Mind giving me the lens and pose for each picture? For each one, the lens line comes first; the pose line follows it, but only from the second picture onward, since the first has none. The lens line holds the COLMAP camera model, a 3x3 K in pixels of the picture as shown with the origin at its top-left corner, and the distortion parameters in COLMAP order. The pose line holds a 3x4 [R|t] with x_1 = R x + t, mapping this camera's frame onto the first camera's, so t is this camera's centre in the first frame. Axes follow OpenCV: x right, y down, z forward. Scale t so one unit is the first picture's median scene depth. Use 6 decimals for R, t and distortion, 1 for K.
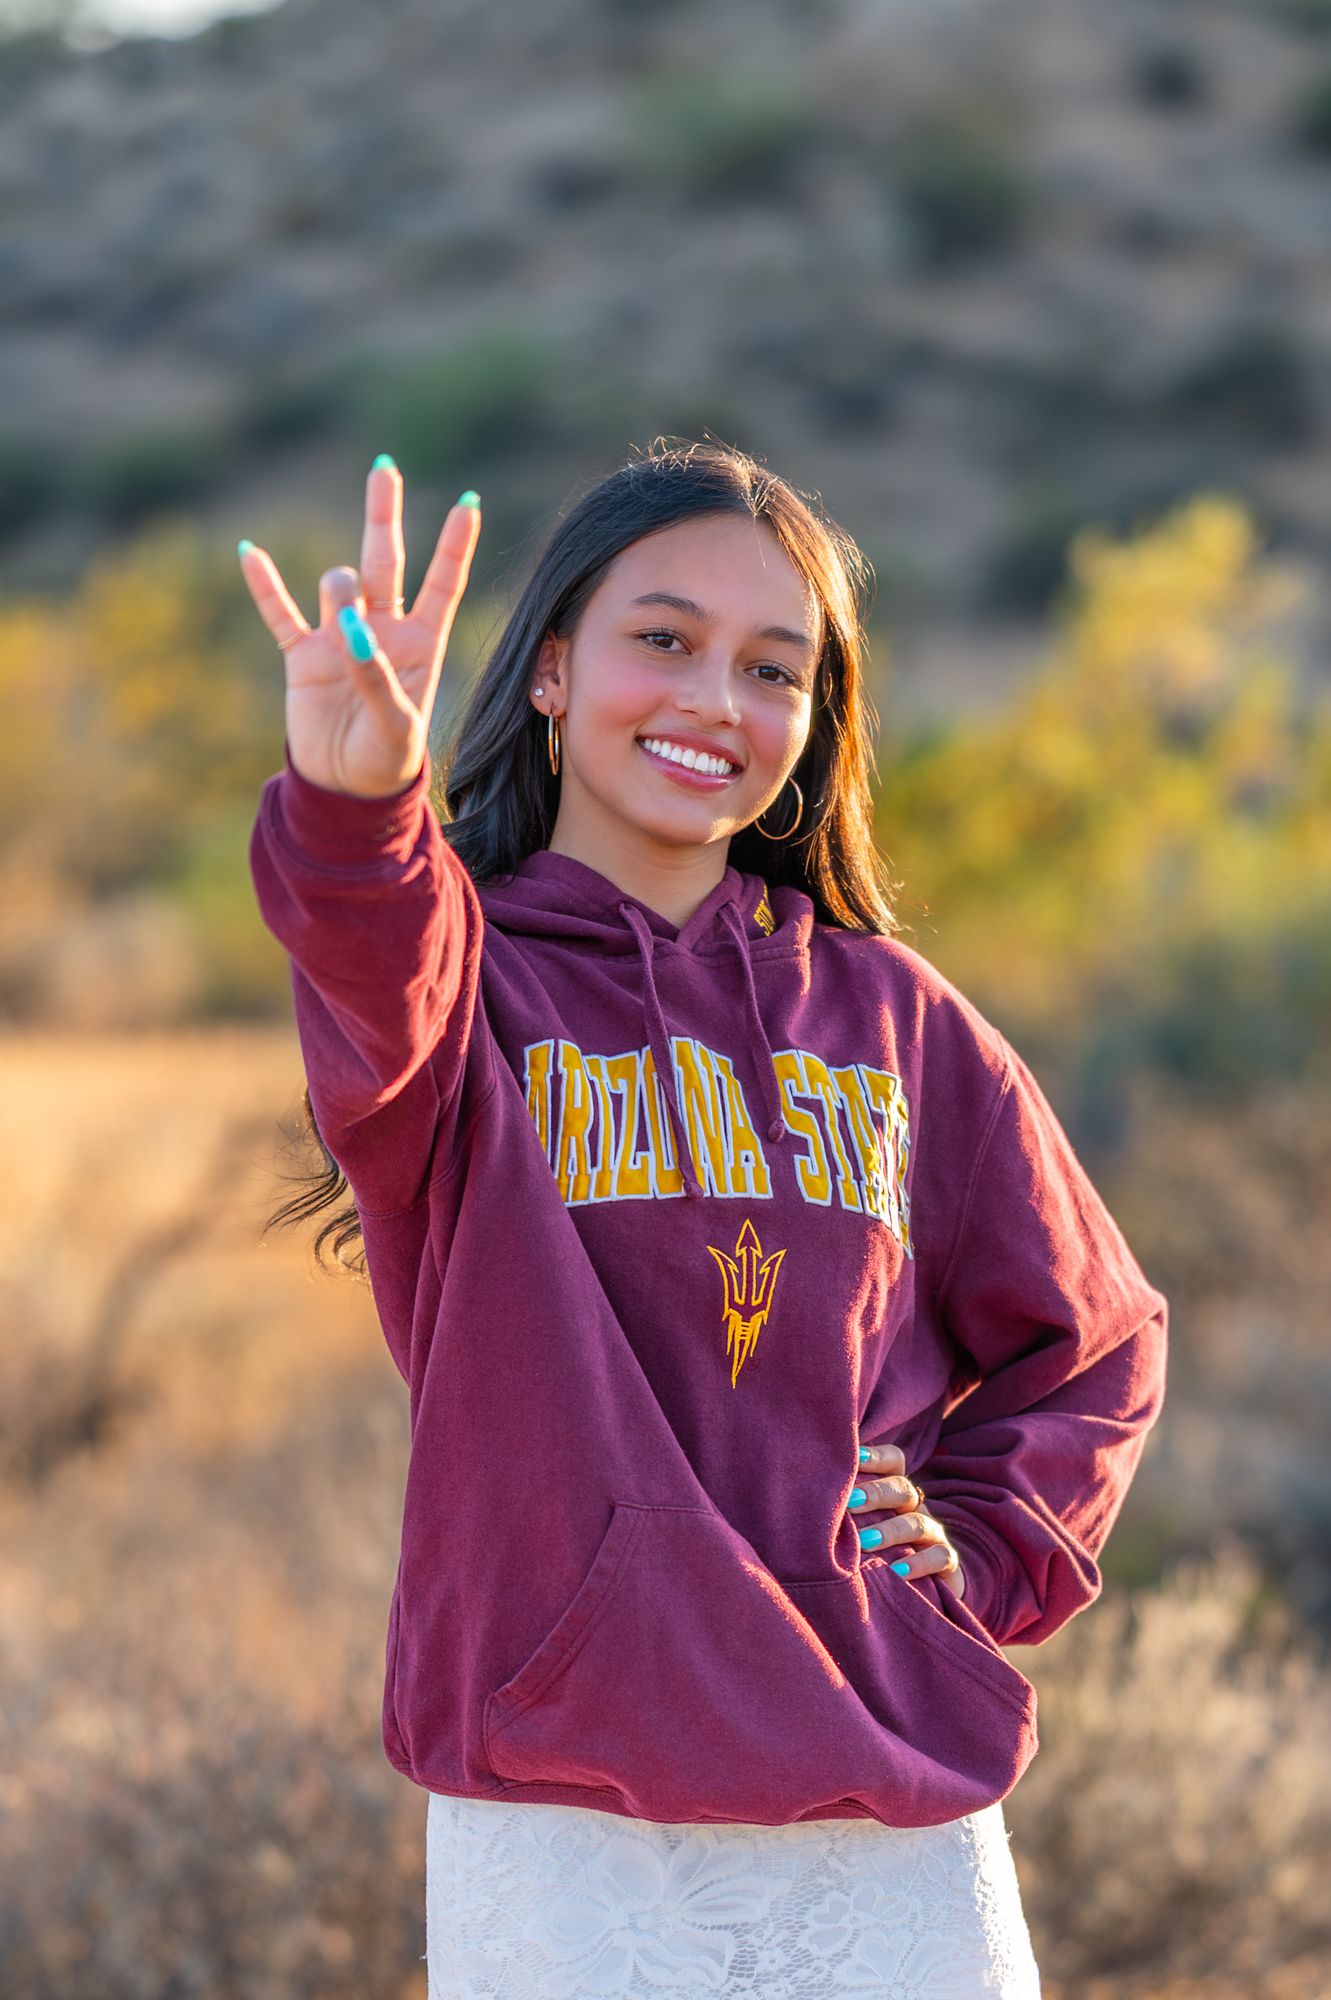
lens RADIAL K [[9829.9, 0, 656.2], [0, 9829.9, 995.5], [0, 0, 1]] dist [0.666953, 0.000000]
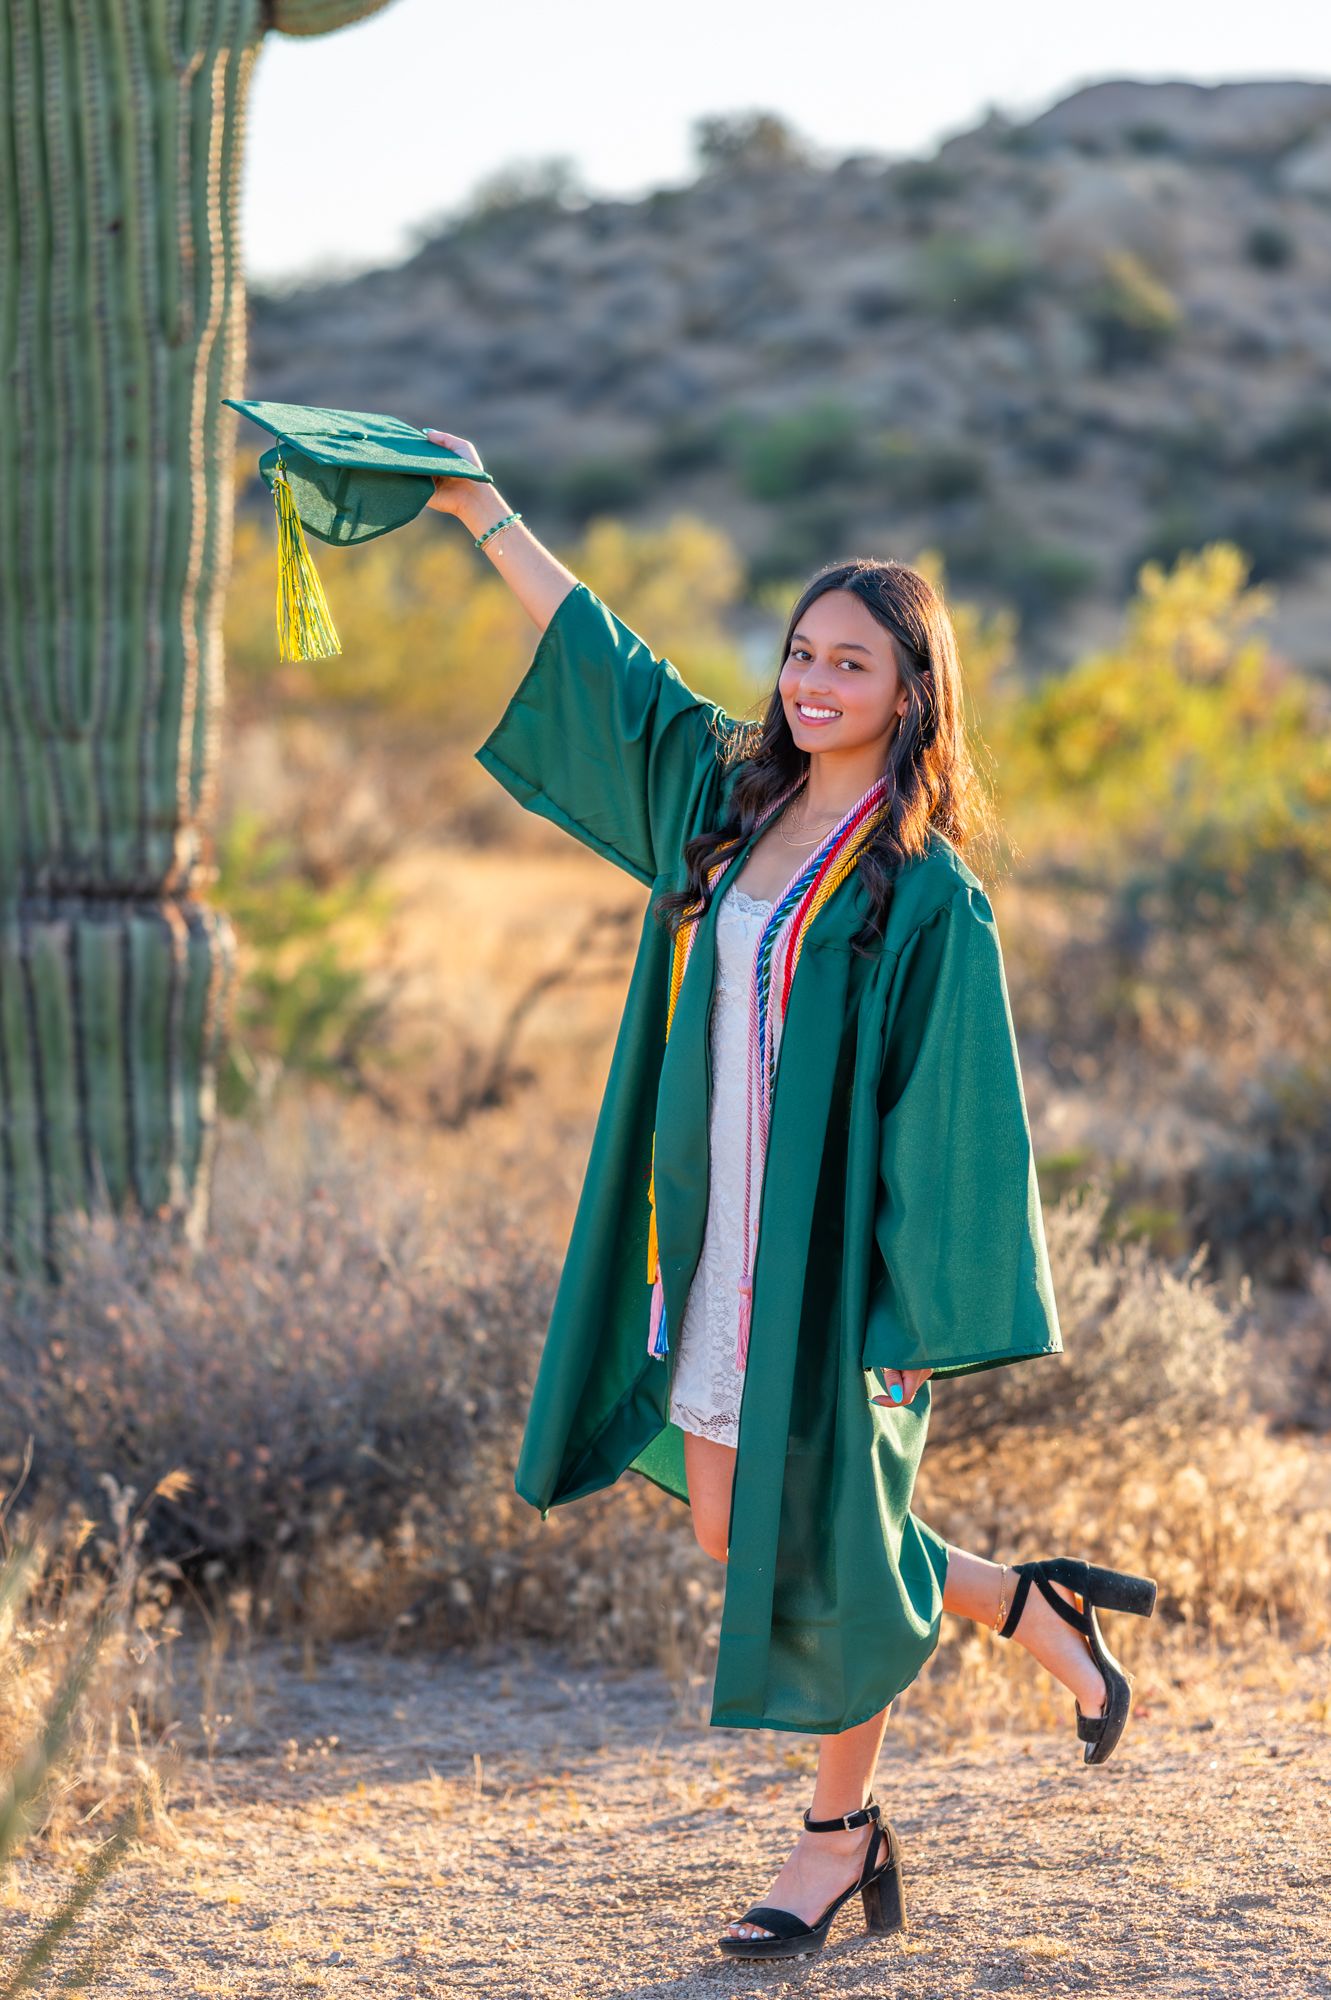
lens RADIAL K [[9829.9, 0, 576.4], [0, 9829.9, 935.2], [0, 0, 1]] dist [0.666953, 0.000000]
pose [[0.994186, 0.036271, -0.101386, 0.105160], [-0.034019, 0.999136, 0.023854, -0.019260], [0.102164, -0.020267, 0.994561, -0.543610]]
